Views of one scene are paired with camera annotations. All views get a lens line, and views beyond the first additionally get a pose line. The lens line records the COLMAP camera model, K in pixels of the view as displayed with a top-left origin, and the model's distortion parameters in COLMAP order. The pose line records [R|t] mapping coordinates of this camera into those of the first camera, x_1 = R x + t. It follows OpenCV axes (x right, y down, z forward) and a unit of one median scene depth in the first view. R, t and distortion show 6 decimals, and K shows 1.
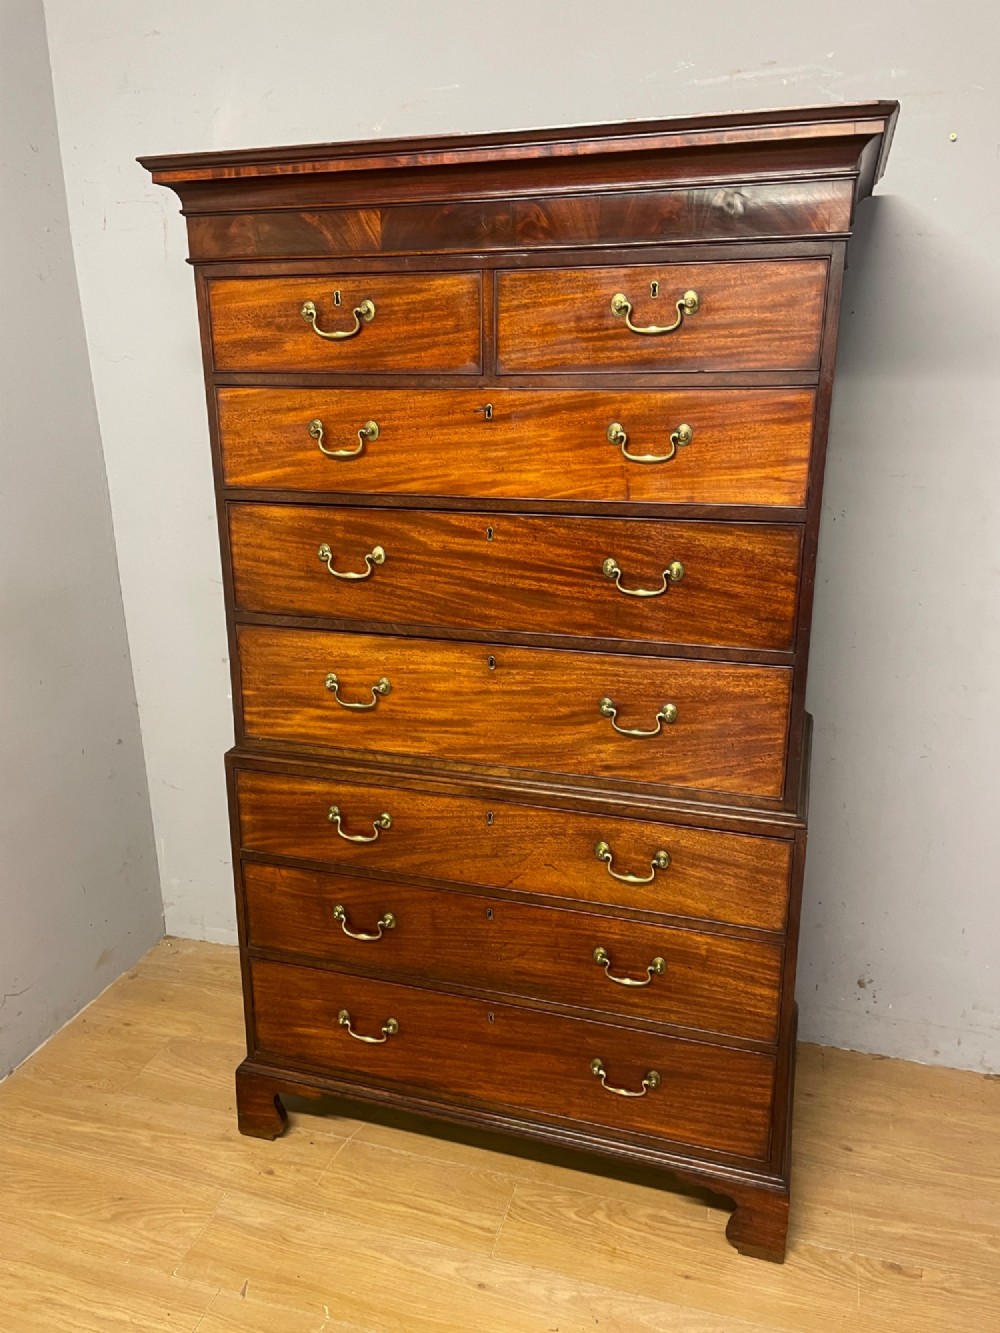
lens RADIAL K [[1003.3, 0, 500.5], [0, 1003.3, 653.6], [0, 0, 1]] dist [0.099441, -0.128935]
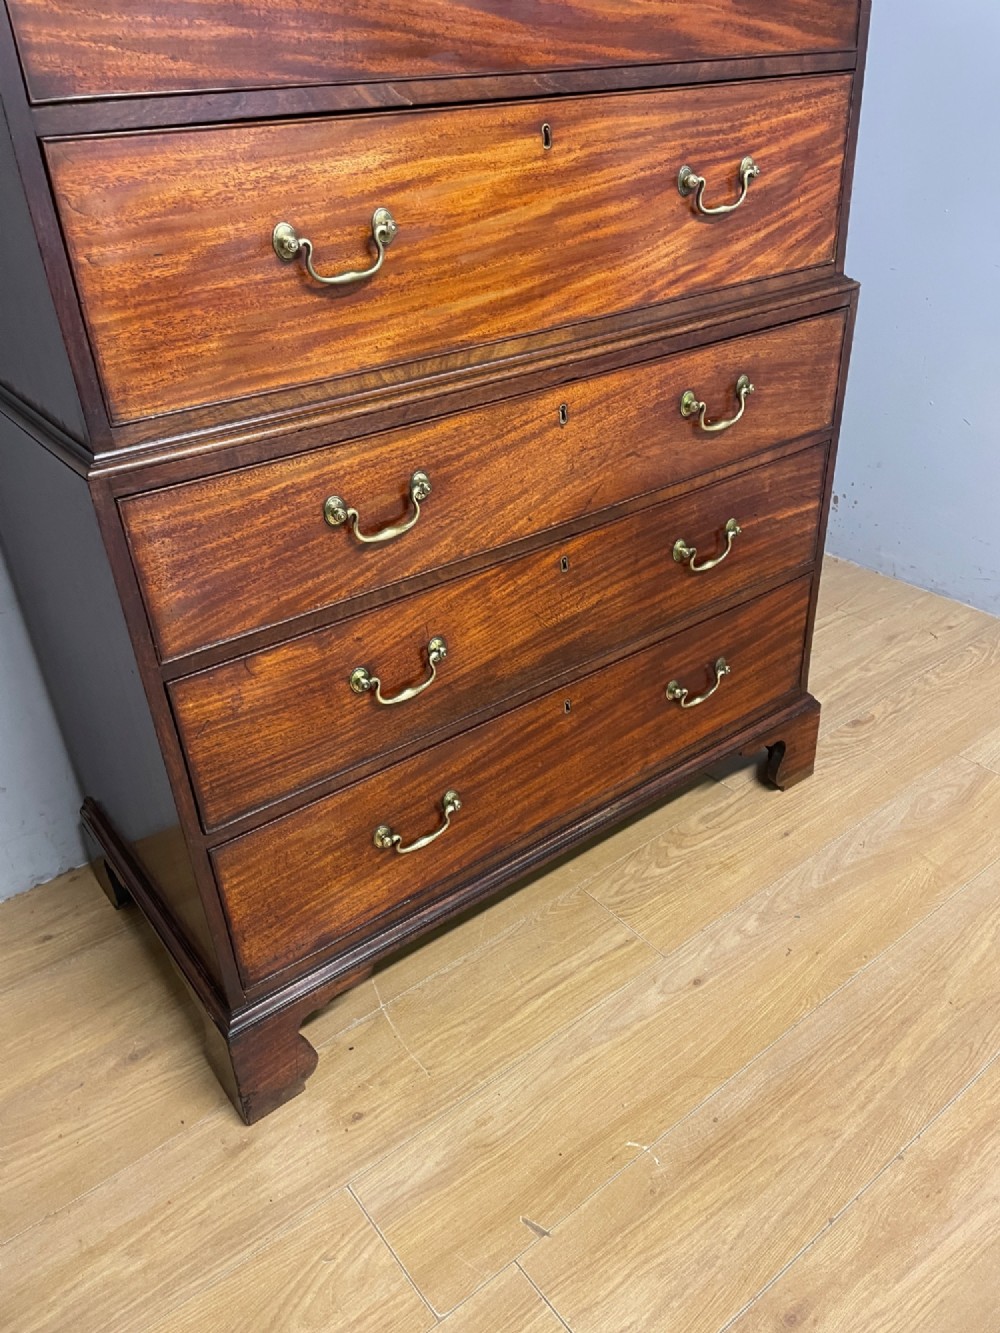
lens RADIAL K [[1003.3, 0, 500.5], [0, 1003.3, 653.6], [0, 0, 1]] dist [0.099441, -0.128935]
pose [[0.581238, -0.429392, 0.691220, -0.570149], [0.268616, 0.903072, 0.335120, 0.075449], [-0.768120, -0.009112, 0.640241, 0.627368]]
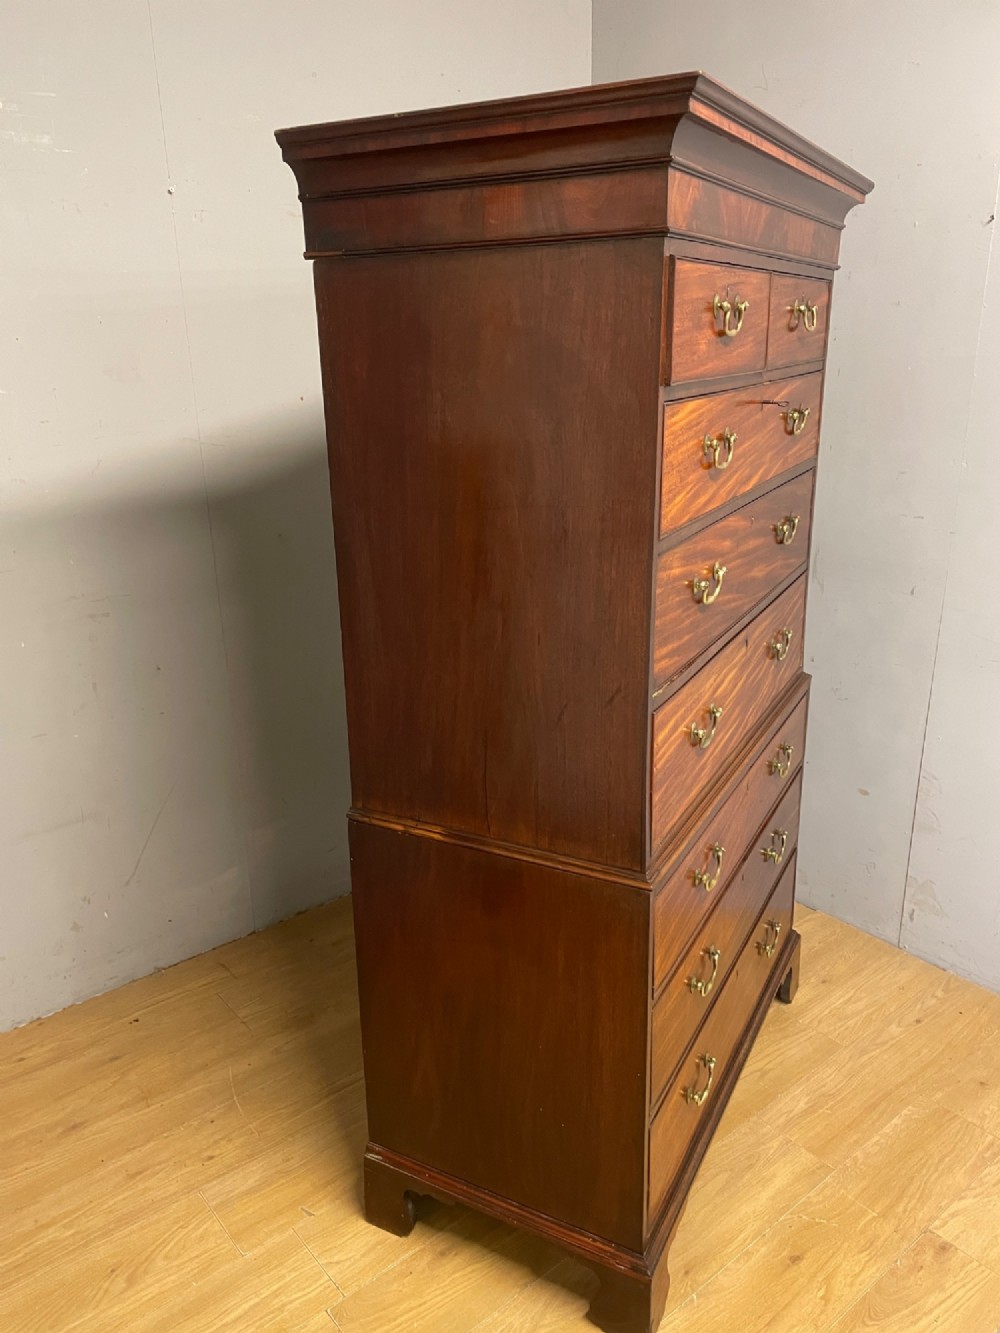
lens RADIAL K [[1003.3, 0, 500.5], [0, 1003.3, 653.6], [0, 0, 1]] dist [0.099441, -0.128935]
pose [[0.192914, -0.292403, 0.936635, -1.047633], [0.288449, 0.929288, 0.230699, -0.298324], [-0.937860, 0.225666, 0.263615, 0.959320]]
